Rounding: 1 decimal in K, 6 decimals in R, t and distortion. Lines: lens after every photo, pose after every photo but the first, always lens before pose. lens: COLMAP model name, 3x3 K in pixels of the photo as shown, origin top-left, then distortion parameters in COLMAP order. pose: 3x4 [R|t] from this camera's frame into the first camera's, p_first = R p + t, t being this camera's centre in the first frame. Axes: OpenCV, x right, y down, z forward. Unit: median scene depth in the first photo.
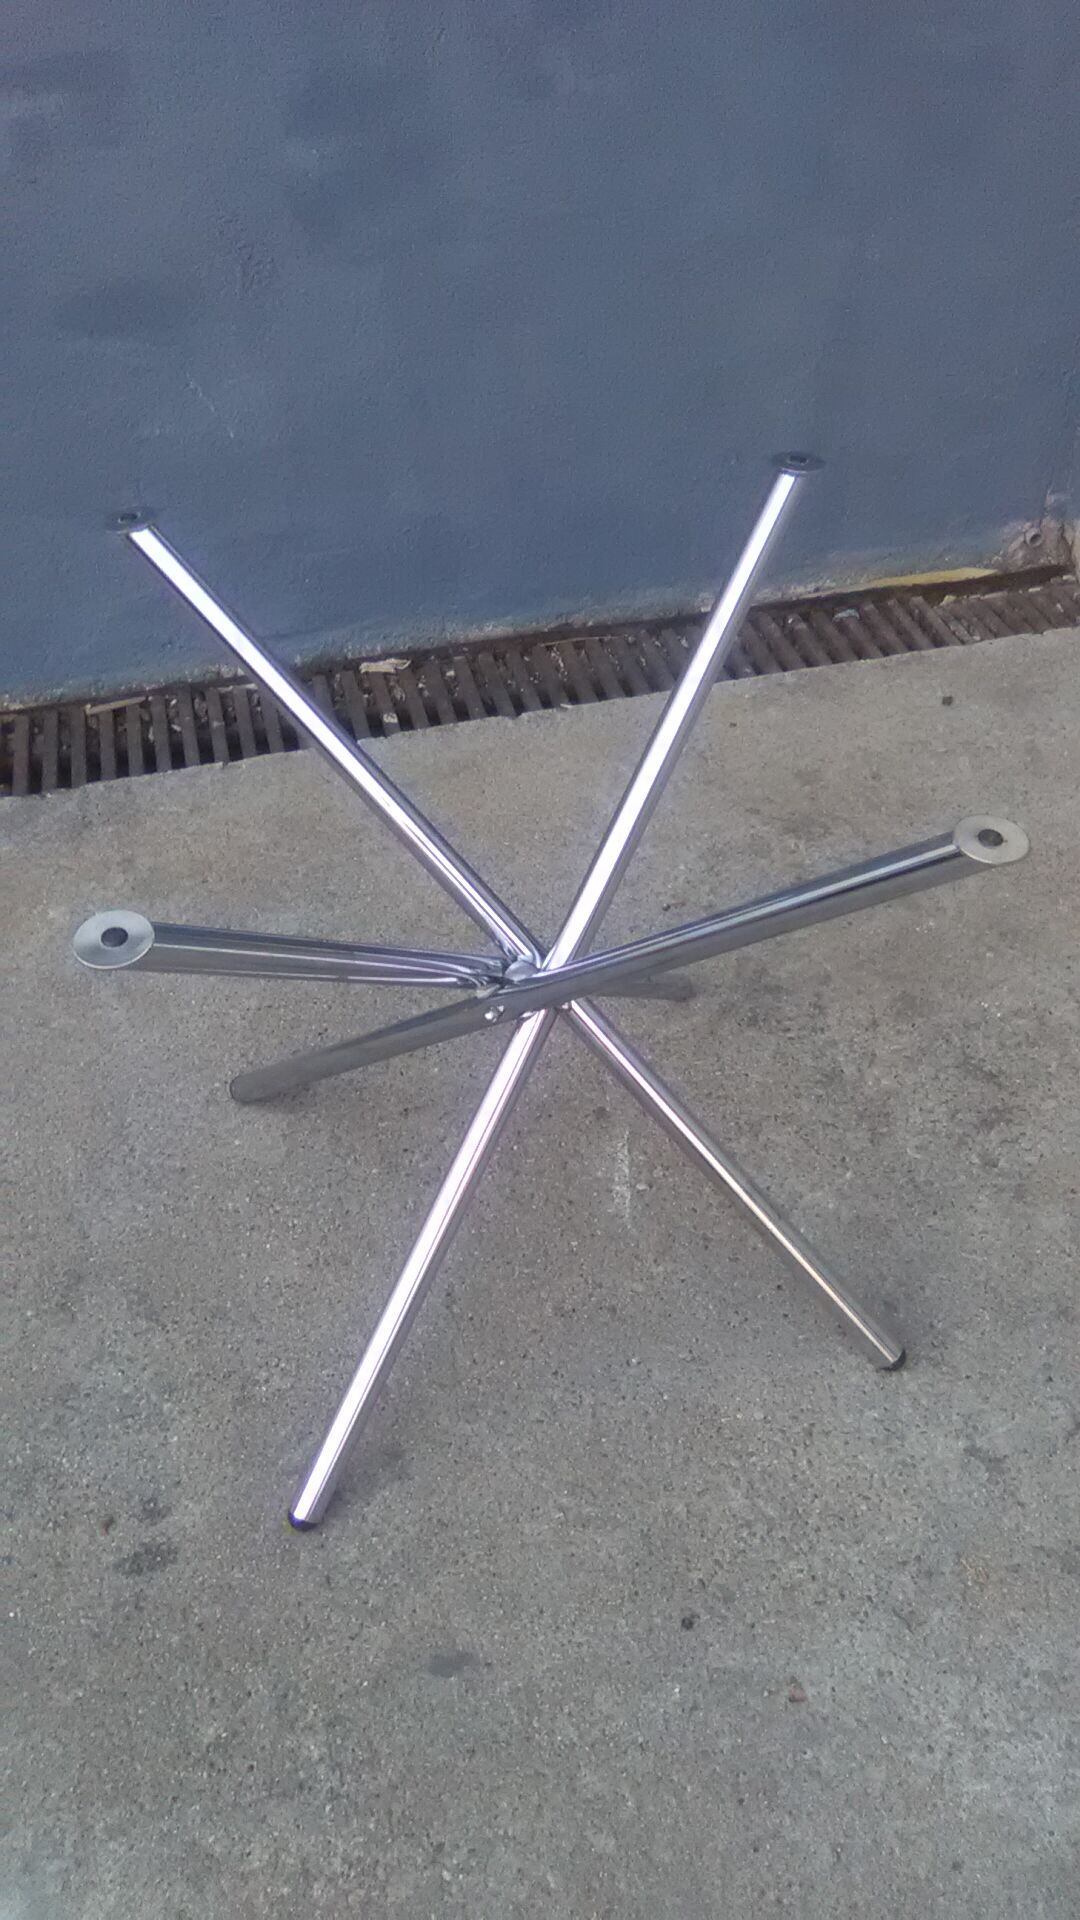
lens RADIAL K [[1615.7, 0, 542.5], [0, 1615.7, 967.9], [0, 0, 1]] dist [-0.059552, 0.003689]
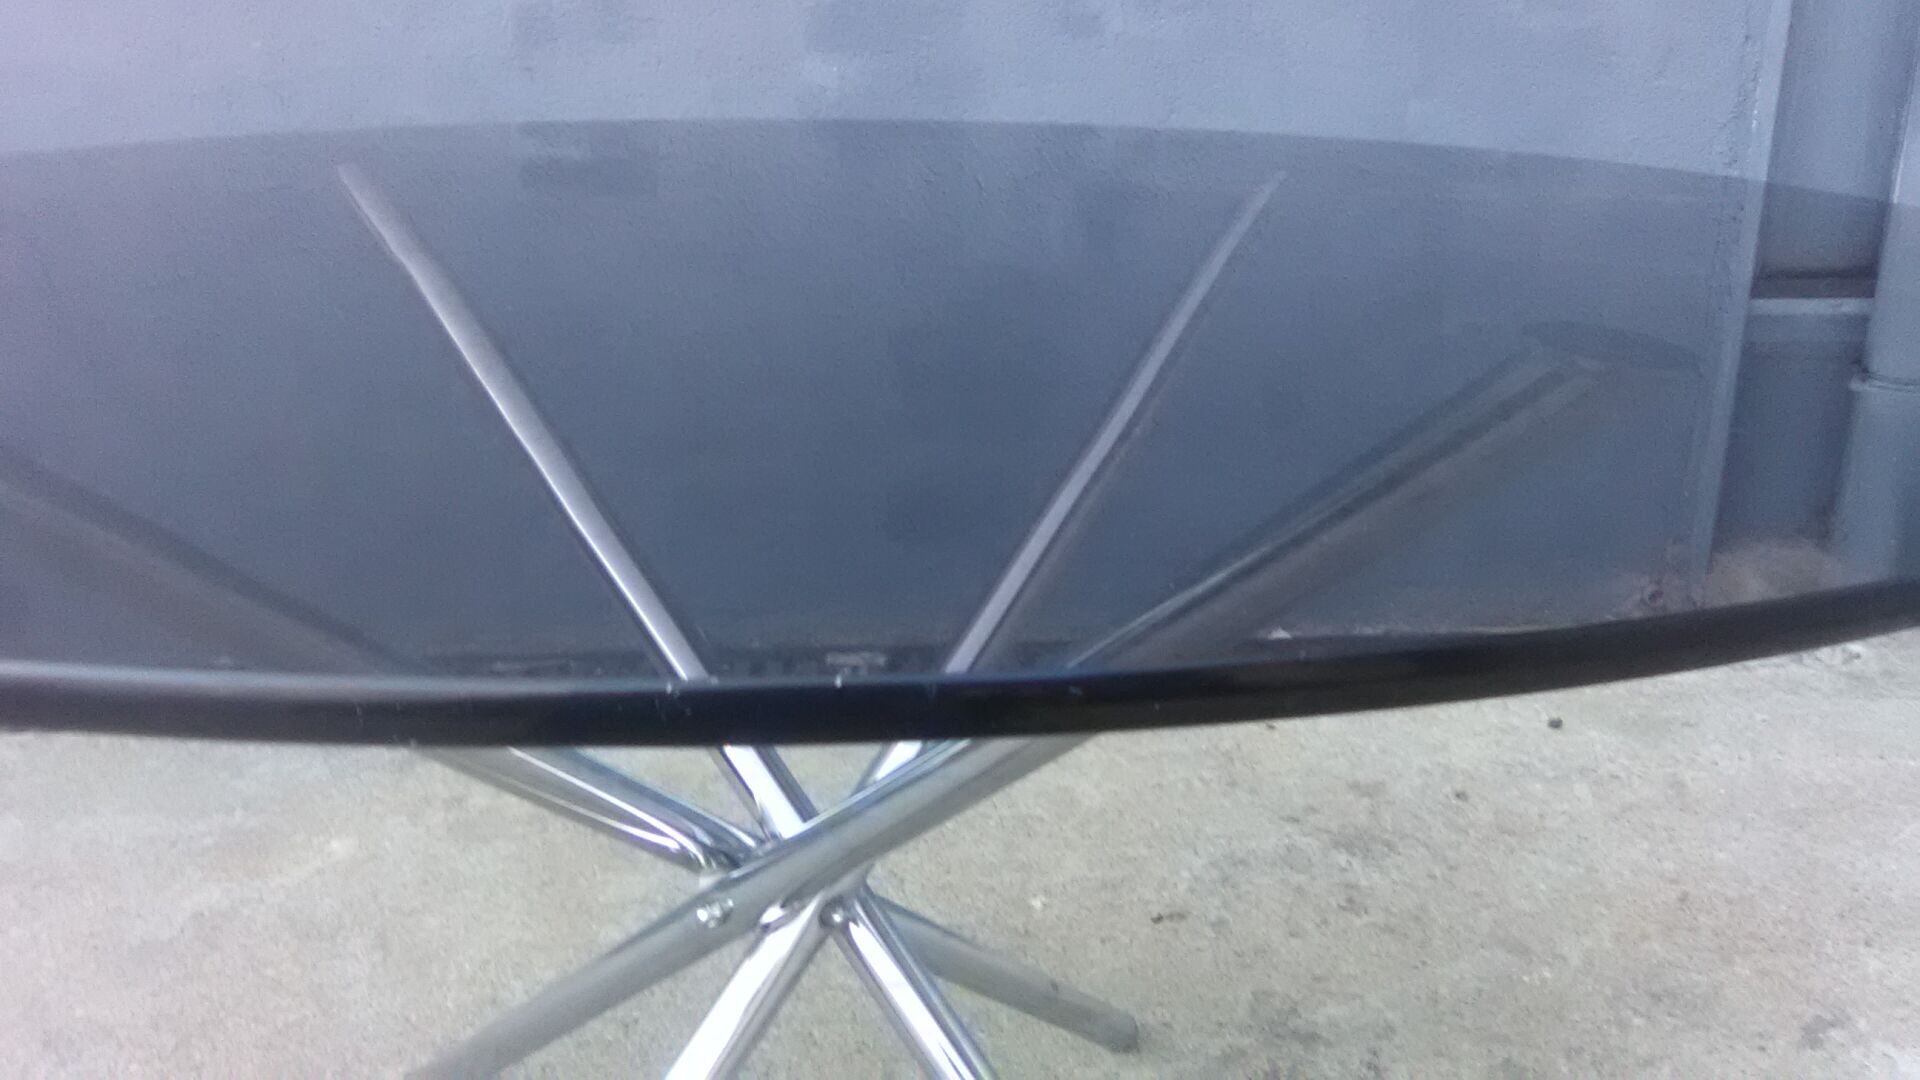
lens RADIAL K [[1595.7, 0, 960.0], [0, 1595.7, 540.0], [0, 0, 1]] dist [-0.052773, -0.011268]
pose [[0.990817, 0.080742, -0.108456, 0.052130], [-0.116656, 0.916027, -0.383779, 0.085307], [0.068361, 0.392907, 0.917034, 0.290236]]
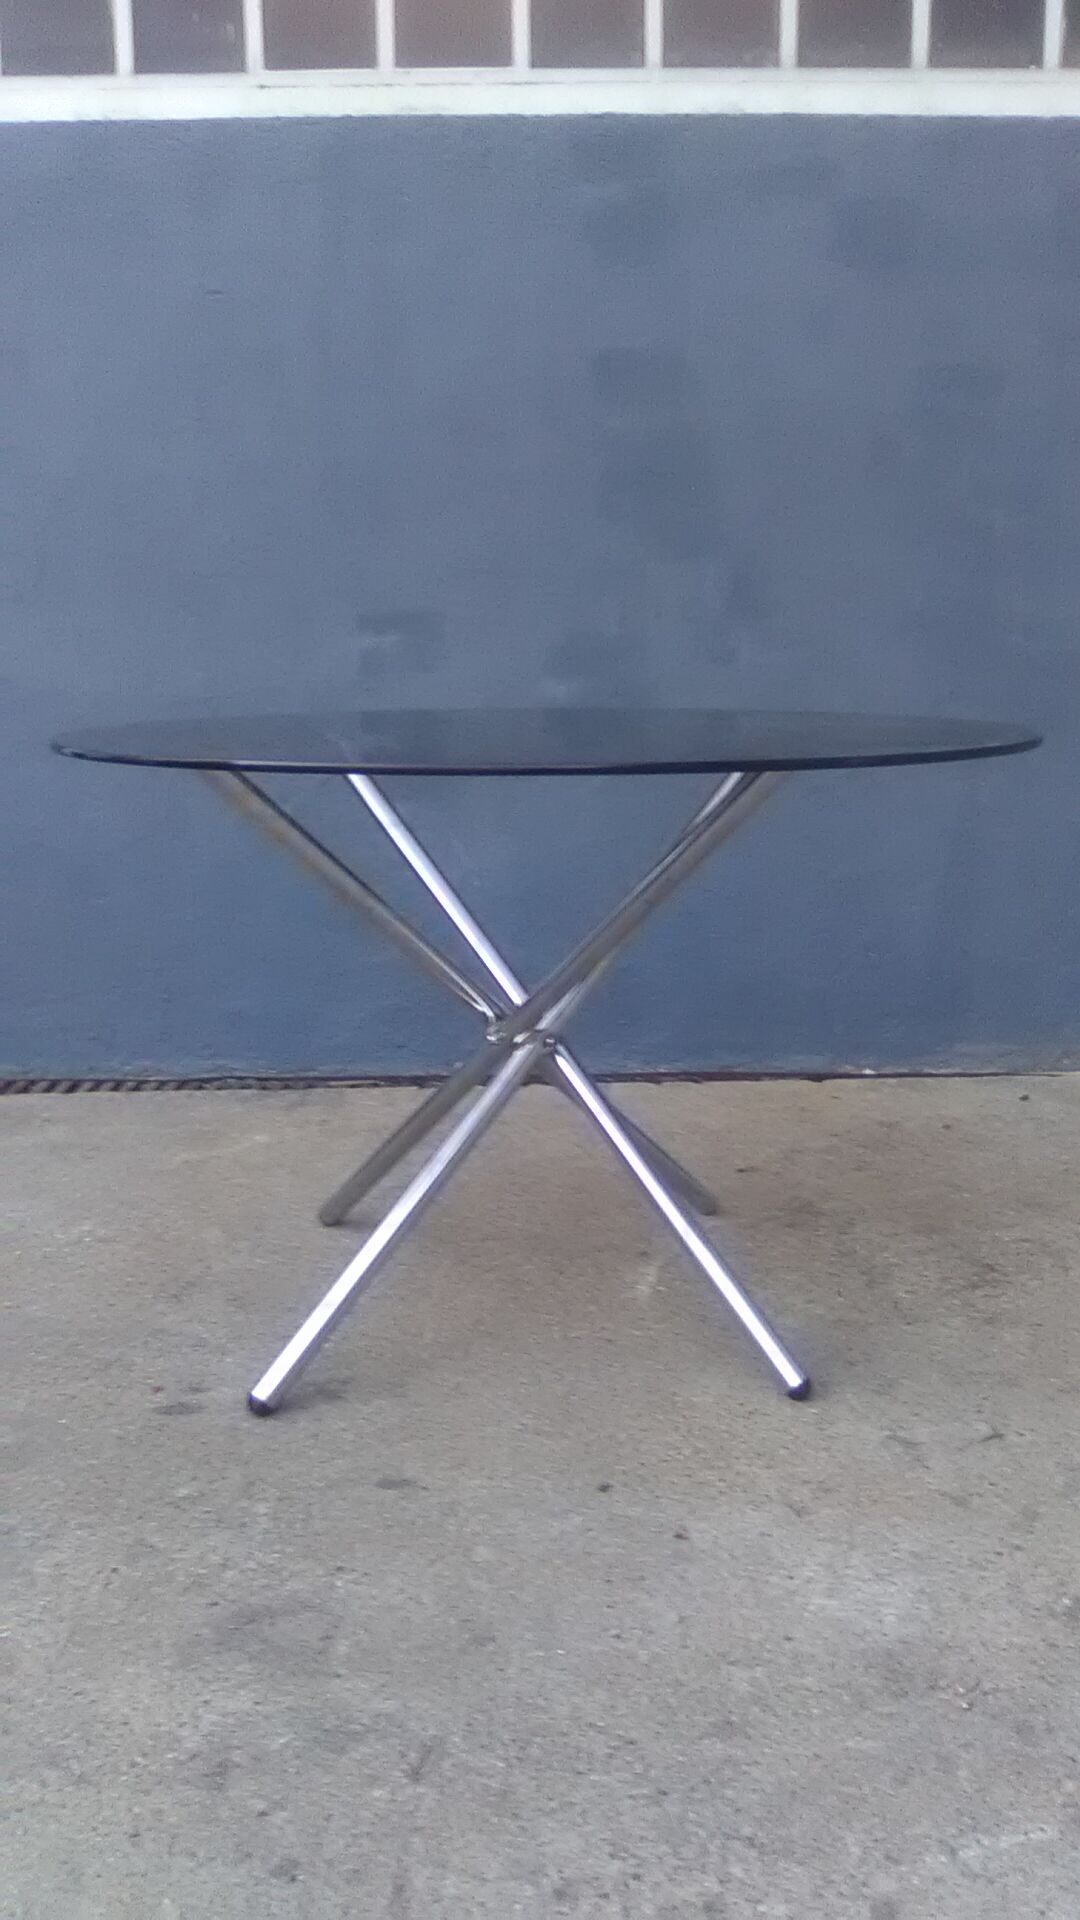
lens RADIAL K [[1595.7, 0, 522.9], [0, 1595.7, 954.7], [0, 0, 1]] dist [-0.052773, -0.011268]
pose [[0.971912, 0.070459, -0.224551, 0.169064], [-0.173787, 0.858265, -0.482887, 0.412617], [0.158700, 0.508347, 0.846403, -0.098320]]
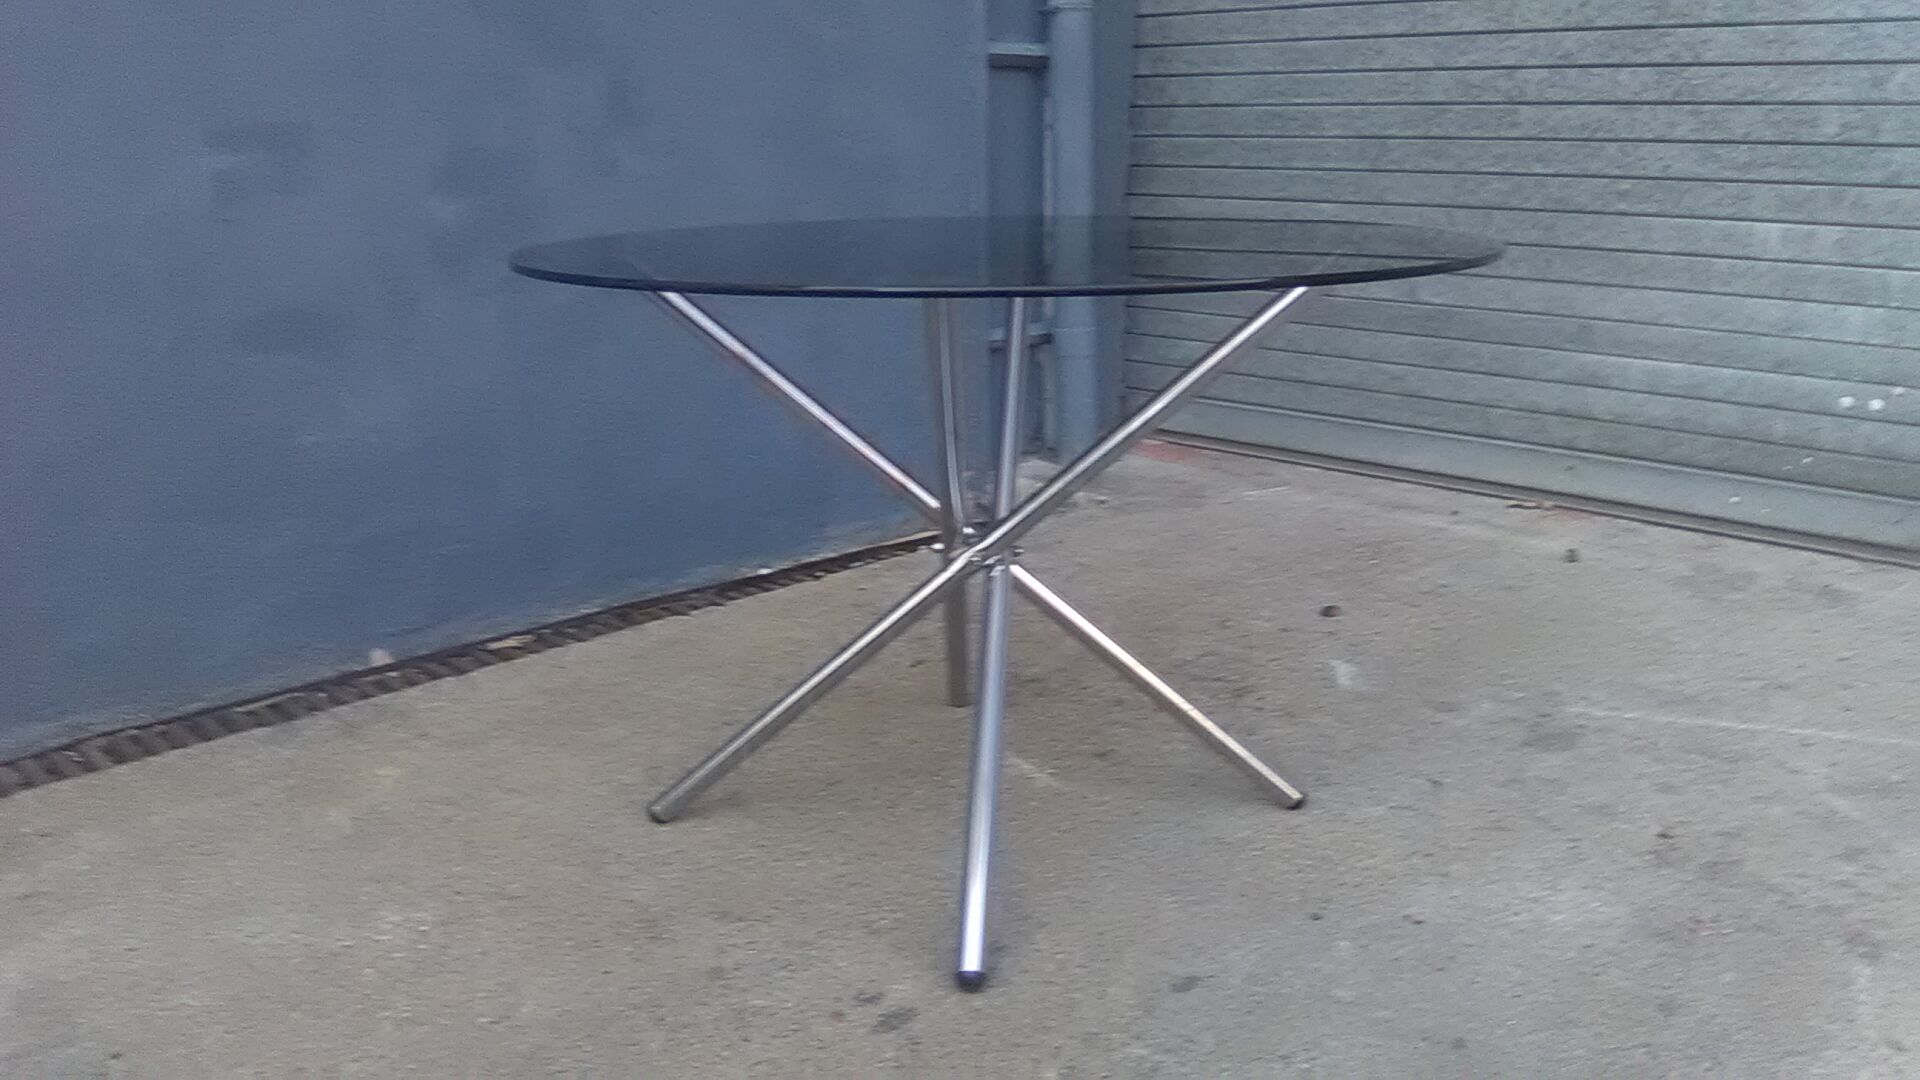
lens RADIAL K [[1615.7, 0, 951.4], [0, 1615.7, 495.3], [0, 0, 1]] dist [-0.059552, 0.003689]
pose [[0.862138, -0.093901, 0.497896, -0.487263], [0.327701, 0.852814, -0.406597, 0.353137], [-0.386432, 0.513704, 0.766015, -0.015715]]
